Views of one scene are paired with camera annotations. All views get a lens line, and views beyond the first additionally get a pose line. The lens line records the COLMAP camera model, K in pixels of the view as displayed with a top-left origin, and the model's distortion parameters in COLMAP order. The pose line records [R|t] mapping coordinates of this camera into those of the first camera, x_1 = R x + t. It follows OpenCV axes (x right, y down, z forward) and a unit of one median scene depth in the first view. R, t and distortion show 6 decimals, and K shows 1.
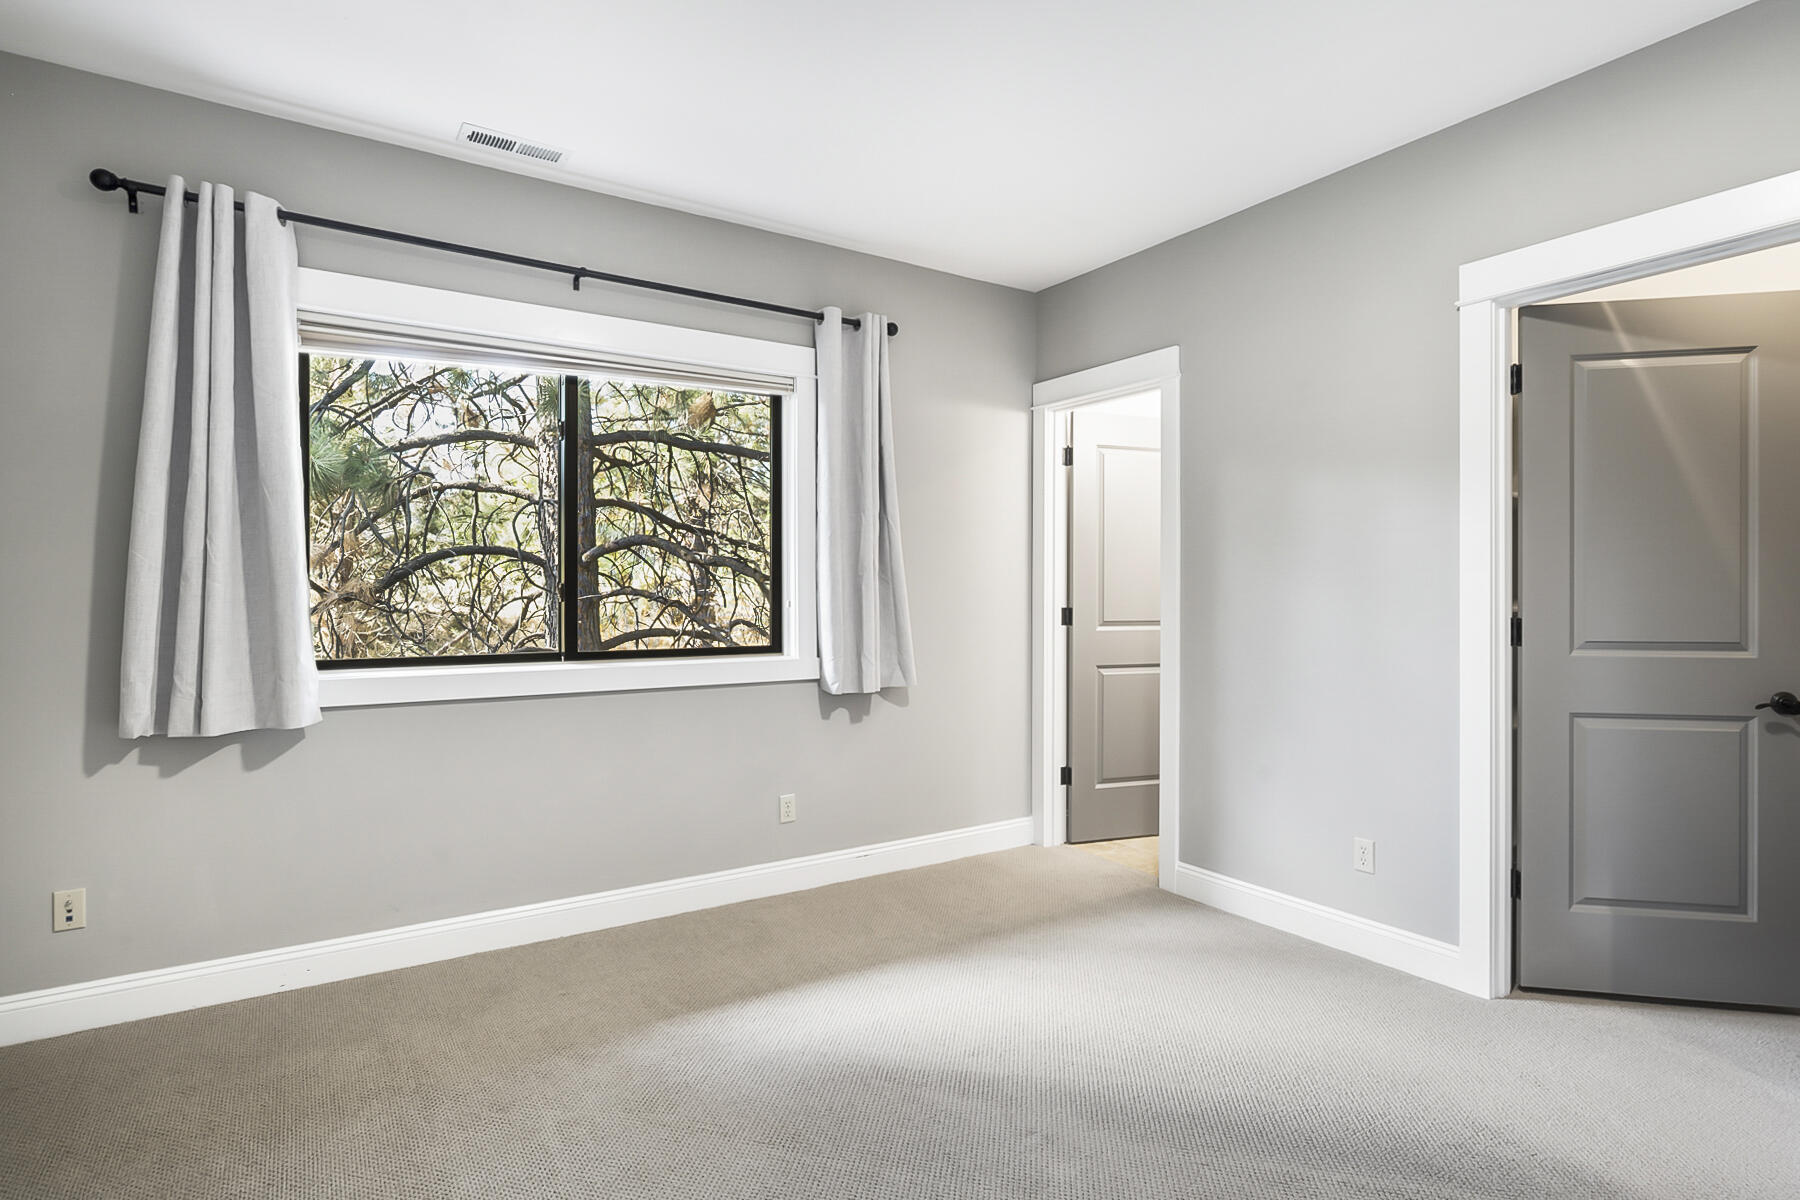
lens RADIAL K [[910.6, 0, 898.5], [0, 910.6, 595.4], [0, 0, 1]] dist [-0.016578, 0.007247]
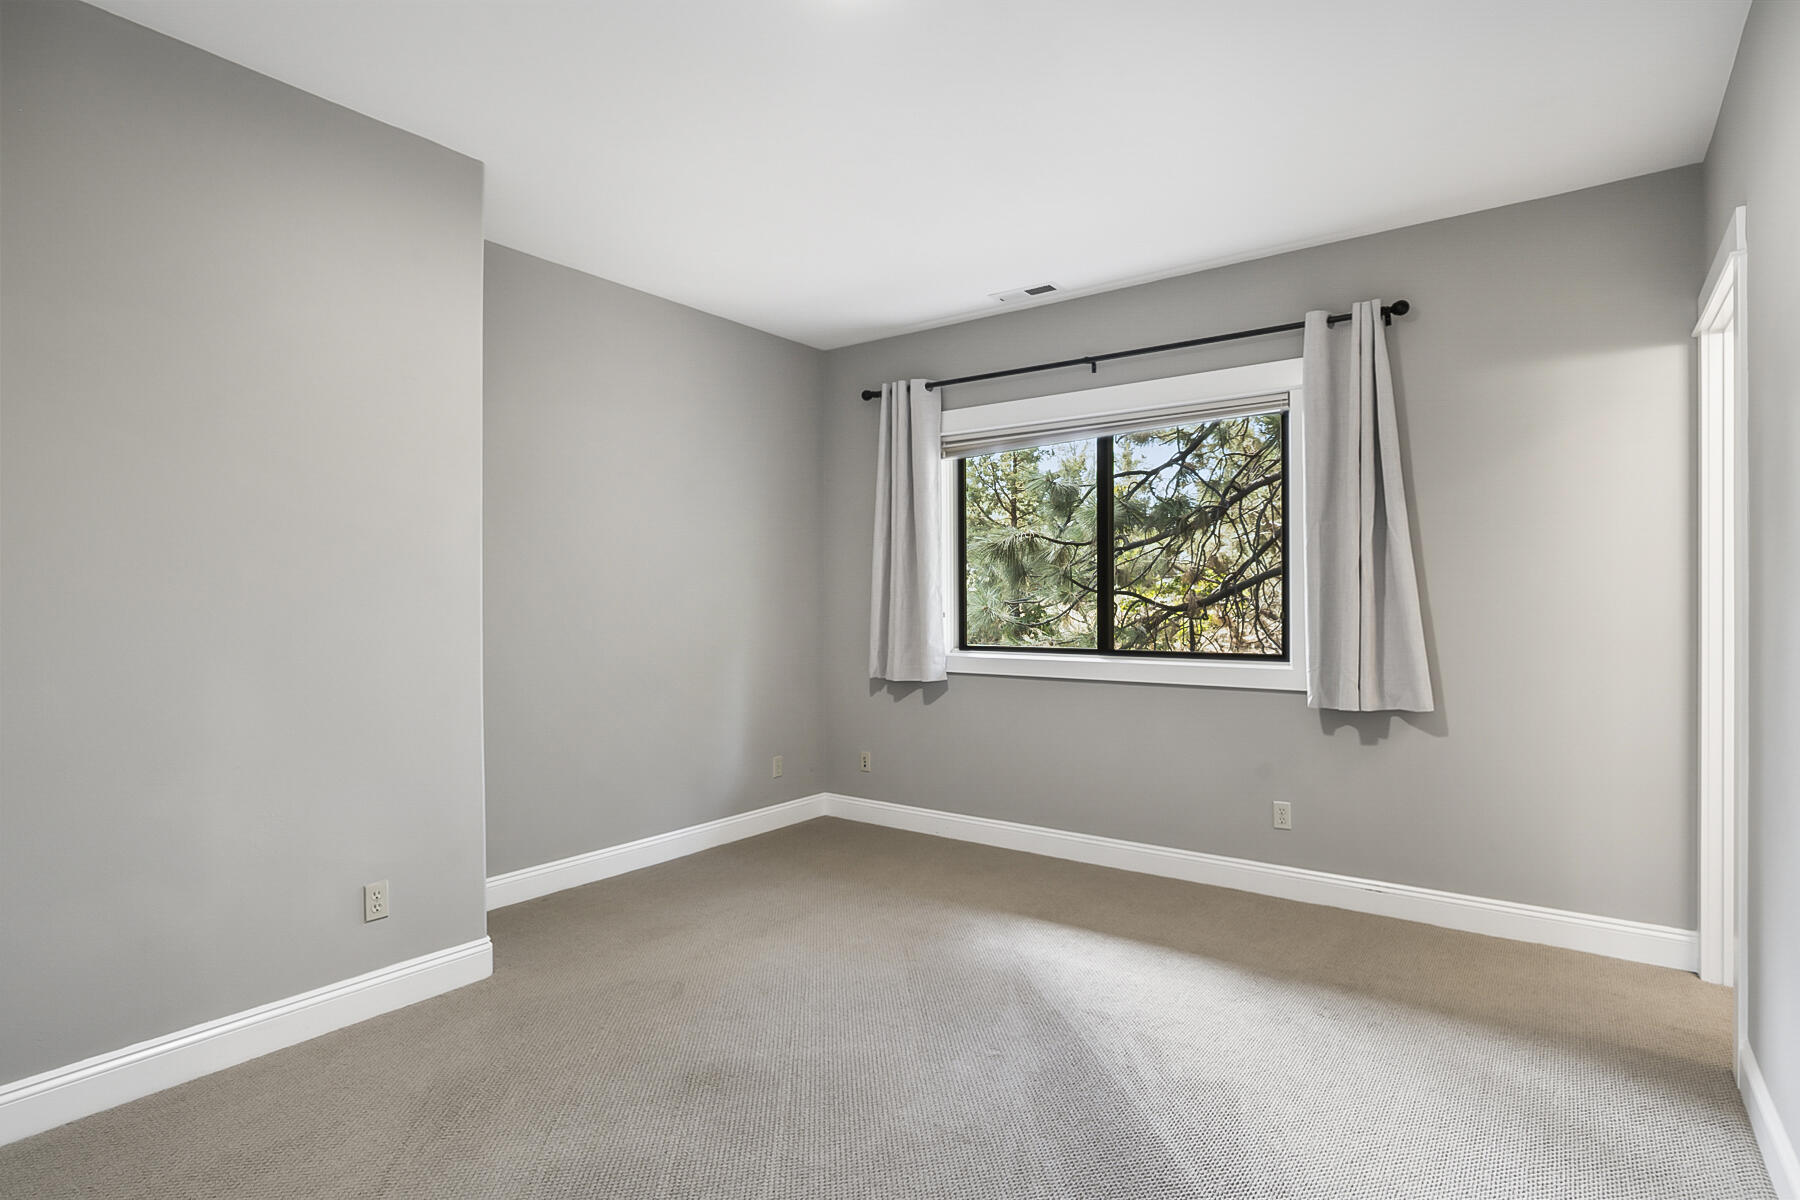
lens RADIAL K [[910.6, 0, 887.1], [0, 910.6, 598.6], [0, 0, 1]] dist [-0.016578, 0.007247]
pose [[0.347650, 0.000322, -0.937624, 0.739487], [0.001724, 0.999998, 0.000983, -0.011435], [0.937623, -0.001958, 0.347648, 0.253289]]
